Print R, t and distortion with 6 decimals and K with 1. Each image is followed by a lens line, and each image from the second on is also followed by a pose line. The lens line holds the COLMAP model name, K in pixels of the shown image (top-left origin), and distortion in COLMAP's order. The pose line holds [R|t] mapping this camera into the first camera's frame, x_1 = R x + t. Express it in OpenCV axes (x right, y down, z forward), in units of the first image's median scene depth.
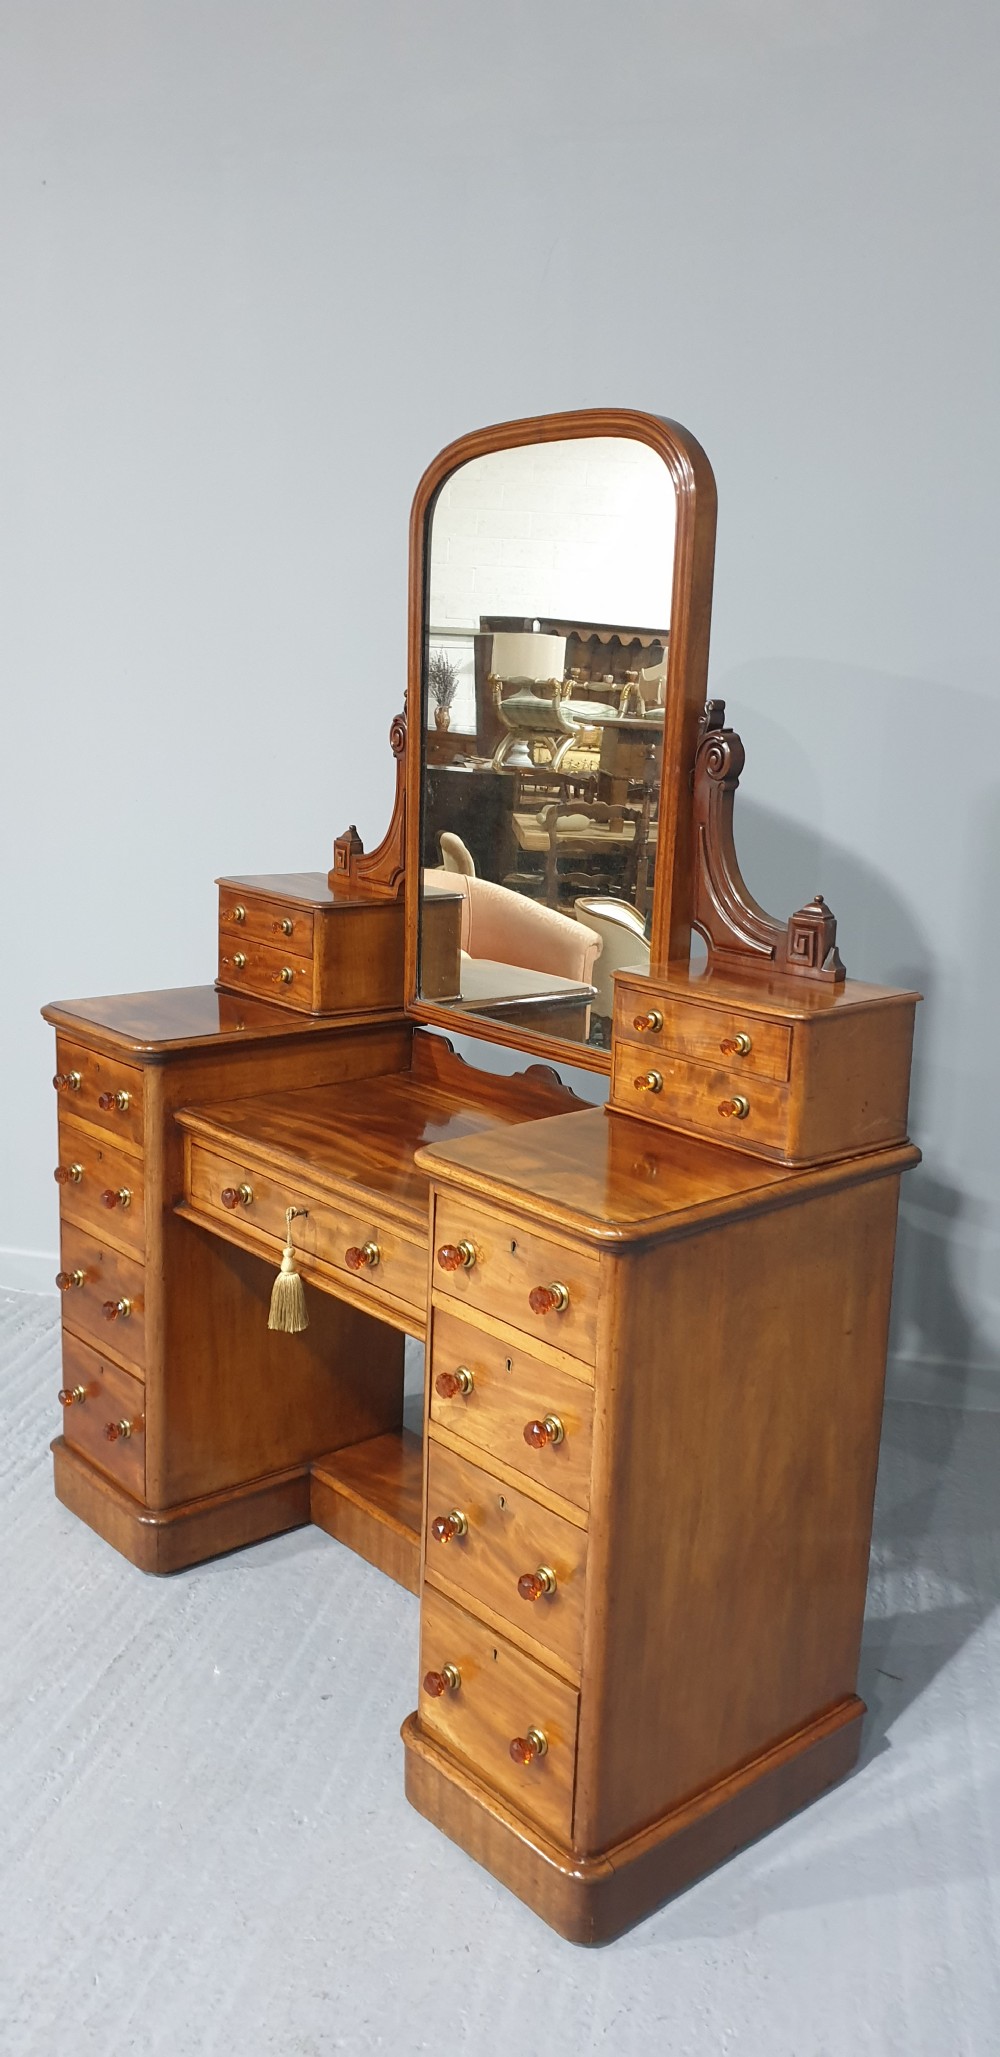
lens RADIAL K [[1578.7, 0, 511.1], [0, 1578.7, 1032.8], [0, 0, 1]] dist [0.160277, -0.427373]
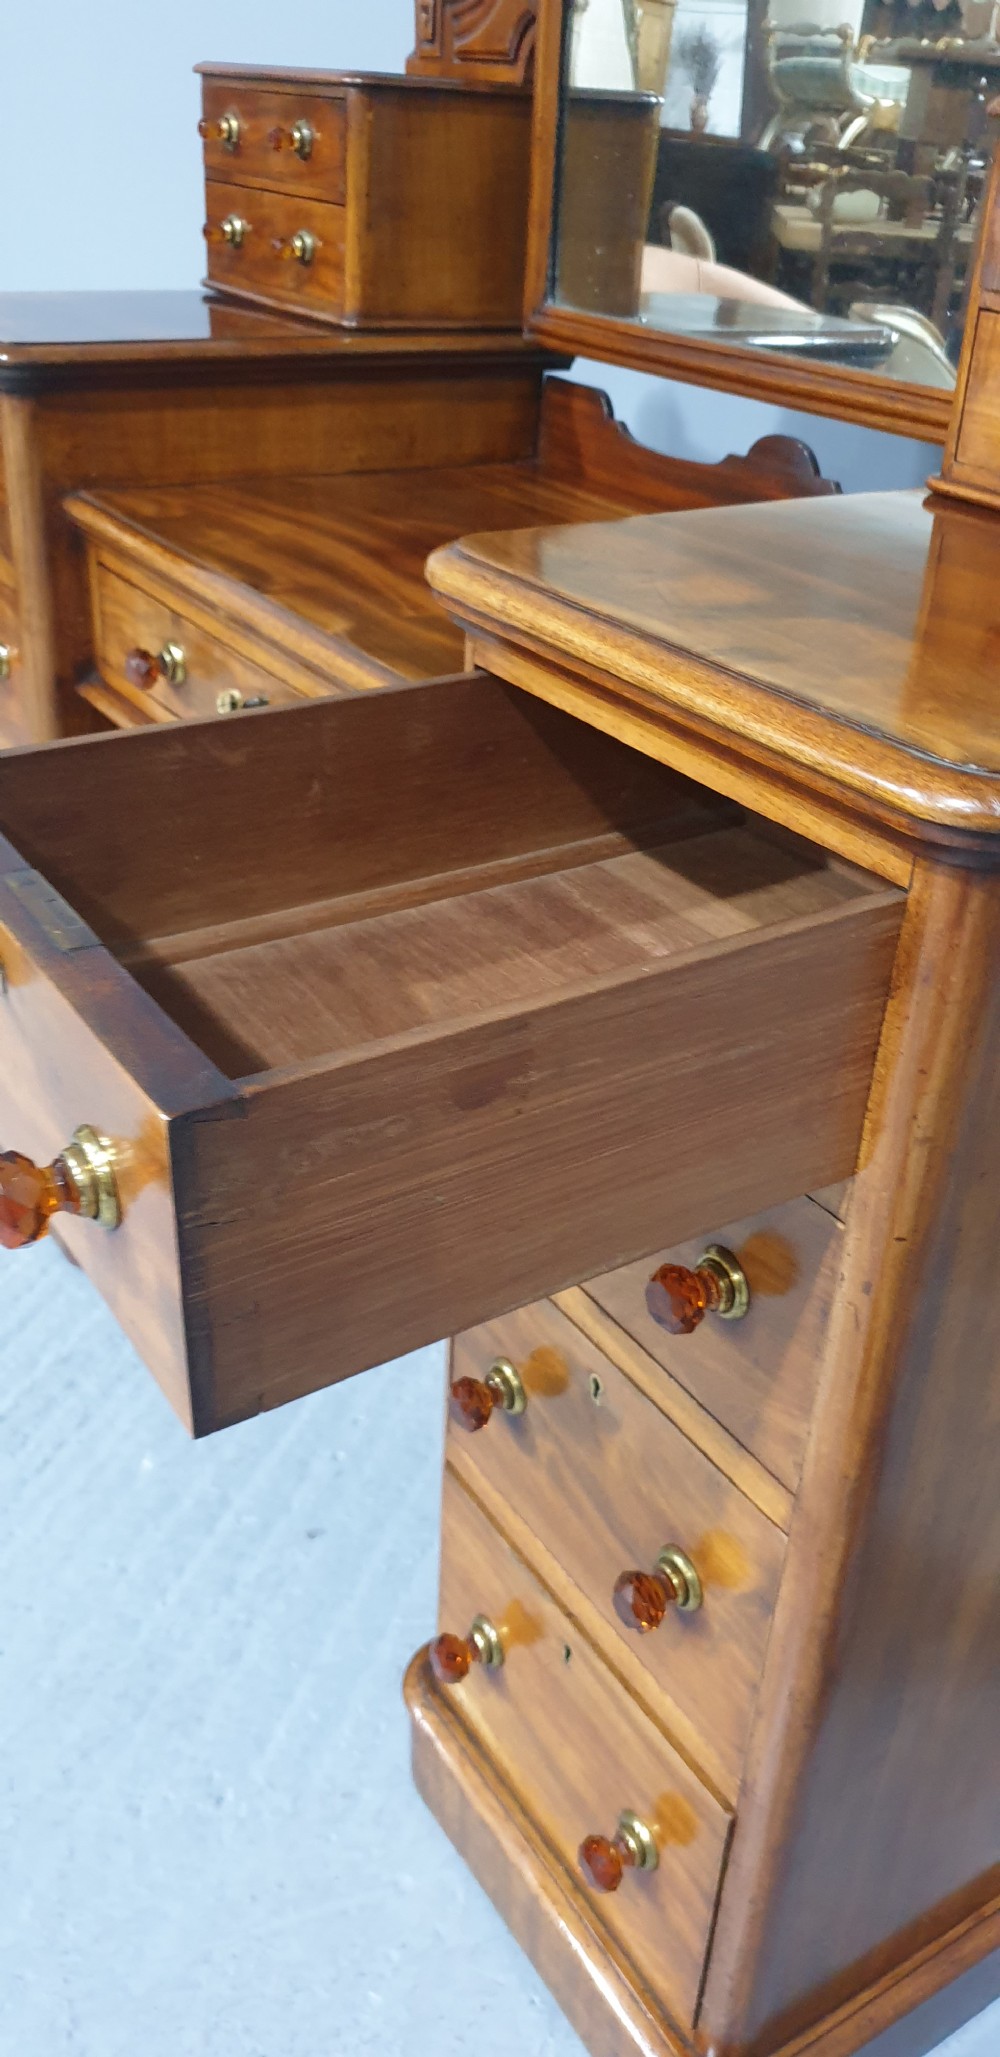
lens RADIAL K [[1650.3, 0, 506.5], [0, 1650.3, 1060.8], [0, 0, 1]] dist [-0.043699, 0.083321]
pose [[0.989091, 0.085443, -0.119997, 0.014339], [-0.045301, 0.951549, 0.304142, 0.062502], [0.140170, -0.295388, 0.945039, 0.517435]]
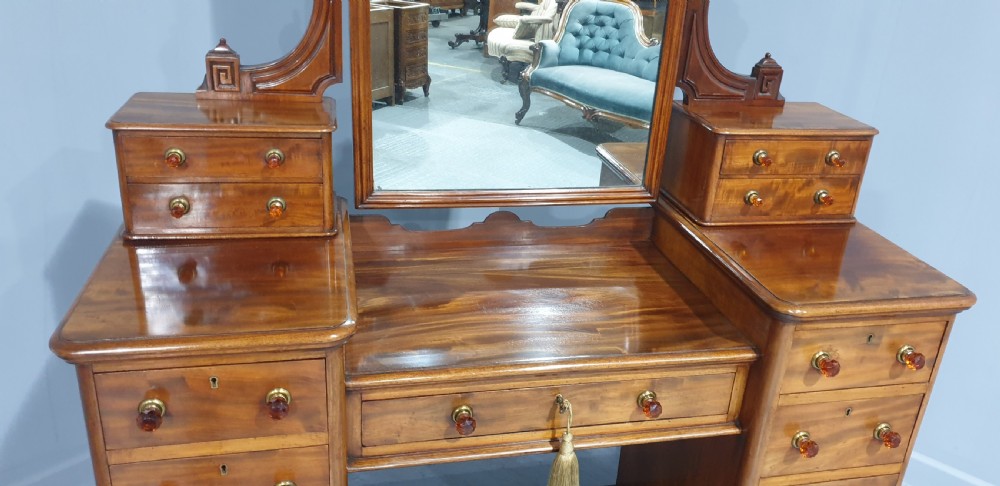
lens RADIAL K [[783.9, 0, 514.7], [0, 783.9, 243.0], [0, 0, 1]] dist [0.004200, -0.001494]
pose [[0.468289, -0.345987, 0.813018, -0.578320], [0.140429, 0.937594, 0.318116, -0.180019], [-0.872345, -0.034799, 0.487651, 0.783184]]
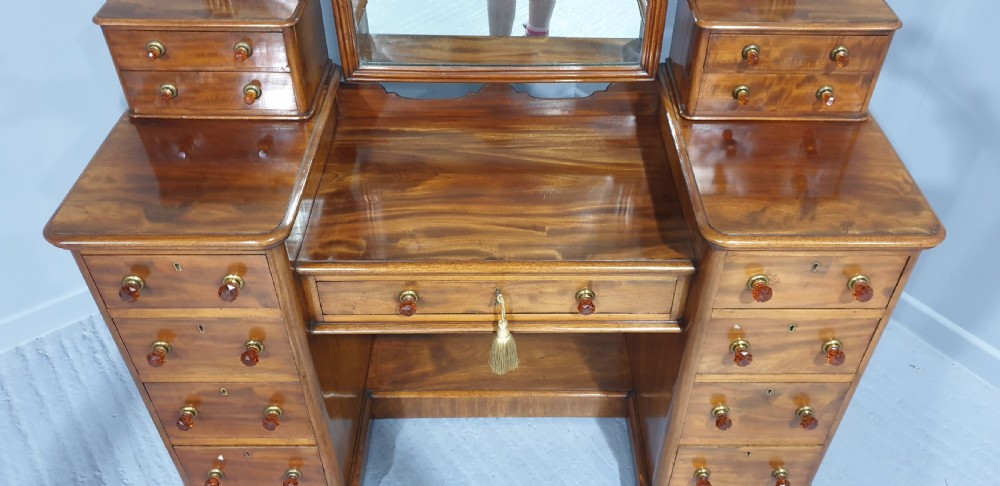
lens RADIAL K [[786.1, 0, 504.2], [0, 786.1, 229.9], [0, 0, 1]] dist [0.008393, -0.004991]
pose [[0.654851, -0.517659, 0.550636, -0.449022], [0.182373, 0.815294, 0.549578, -0.266736], [-0.733424, -0.259471, 0.628303, 0.647701]]
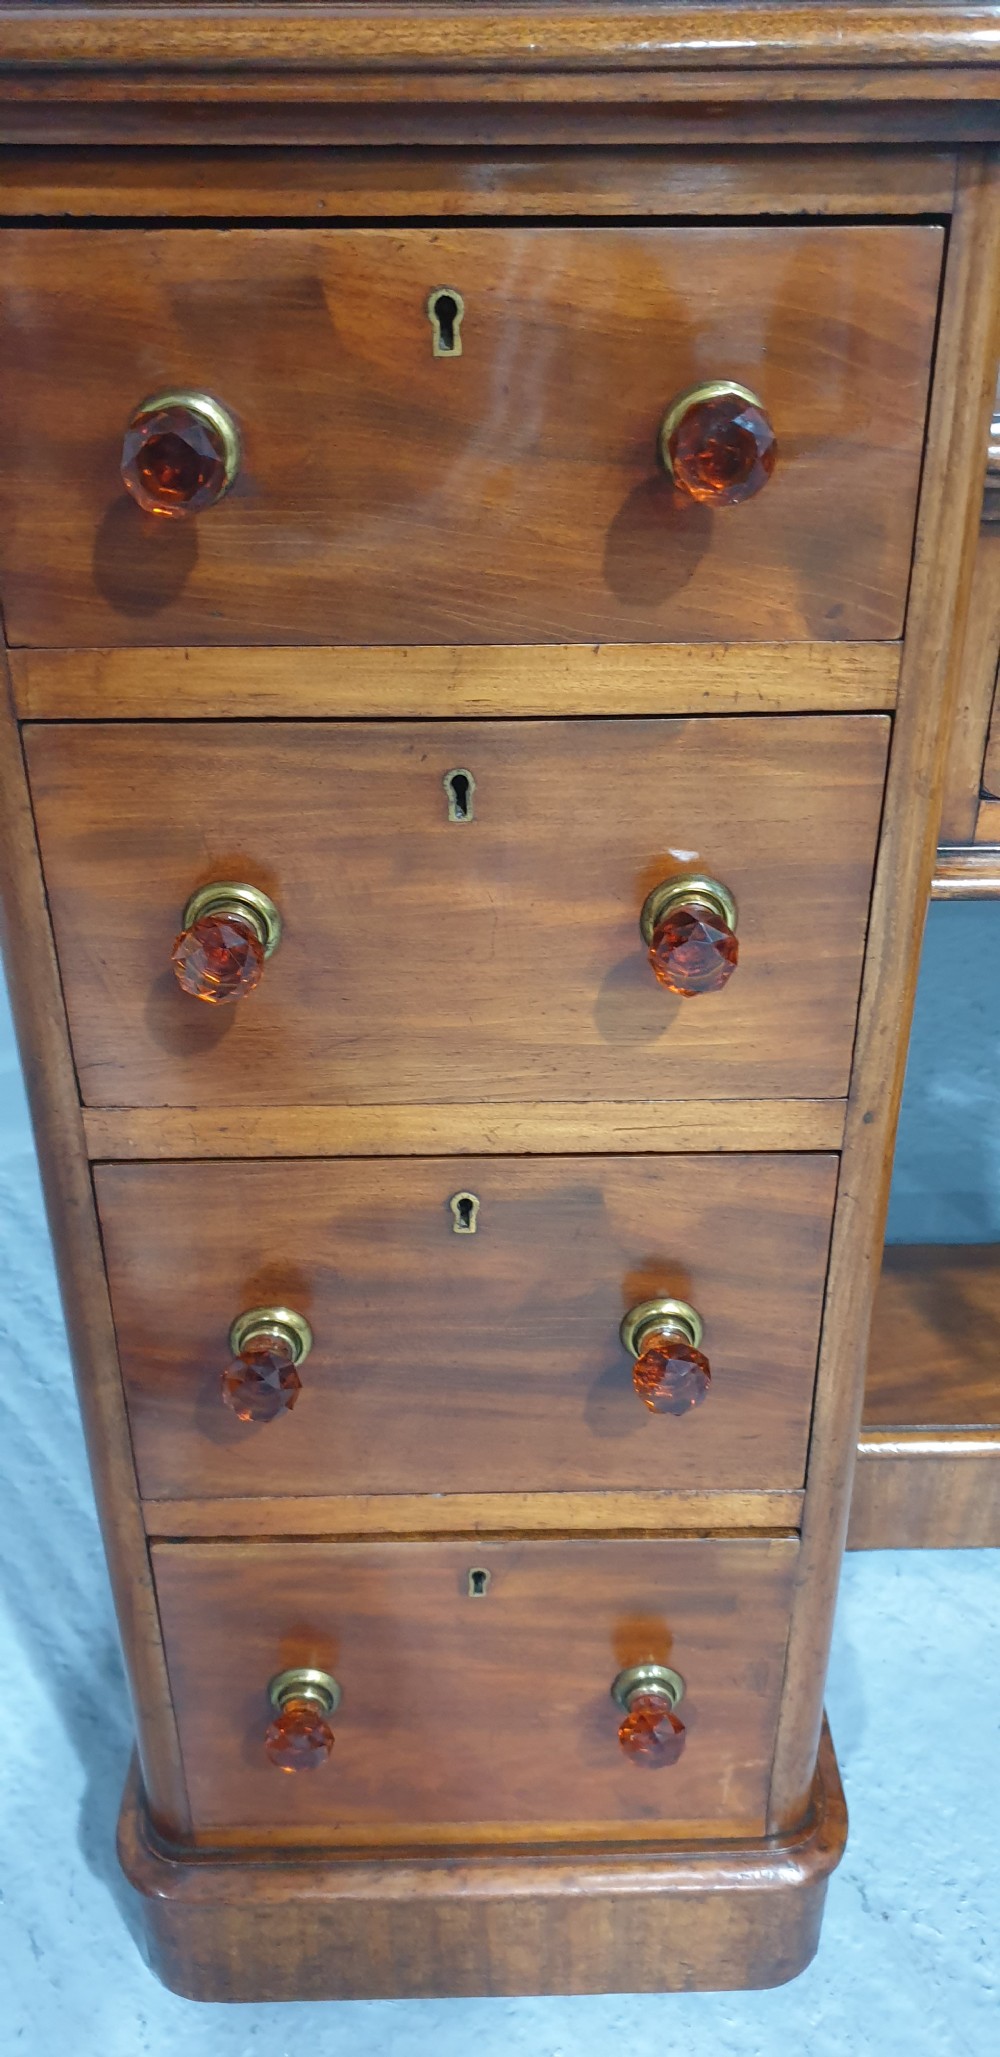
lens RADIAL K [[1578.7, 0, 511.1], [0, 1578.7, 1032.8], [0, 0, 1]] dist [0.160277, -0.427373]
pose [[0.647737, -0.393101, 0.652617, -0.475945], [0.184404, 0.912029, 0.366331, 0.037071], [-0.739211, -0.116941, 0.663244, 1.014851]]
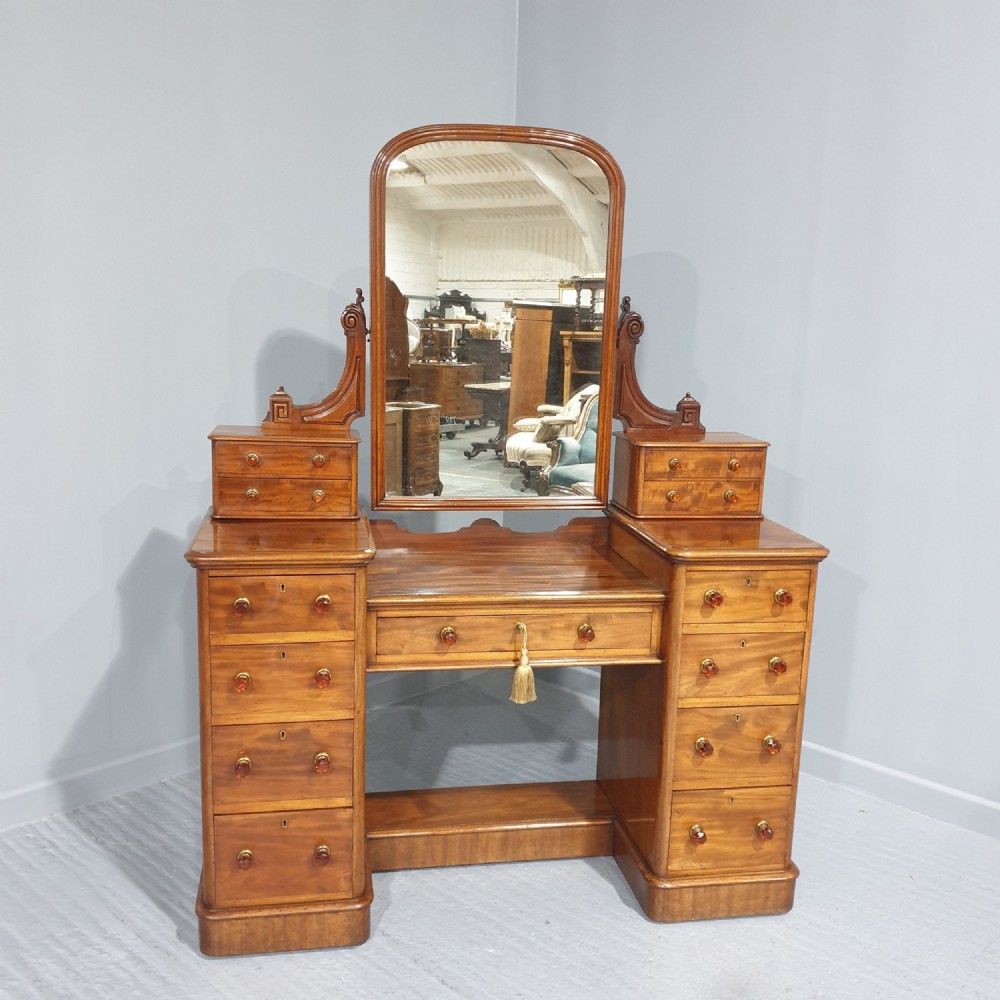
lens RADIAL K [[1018.6, 0, 496.6], [0, 1018.6, 514.1], [0, 0, 1]] dist [0.191091, -0.490607]
pose [[0.513221, -0.182316, 0.838668, -0.995554], [0.169068, 0.979506, 0.109472, -0.112240], [-0.841439, 0.085609, 0.533527, 0.486595]]
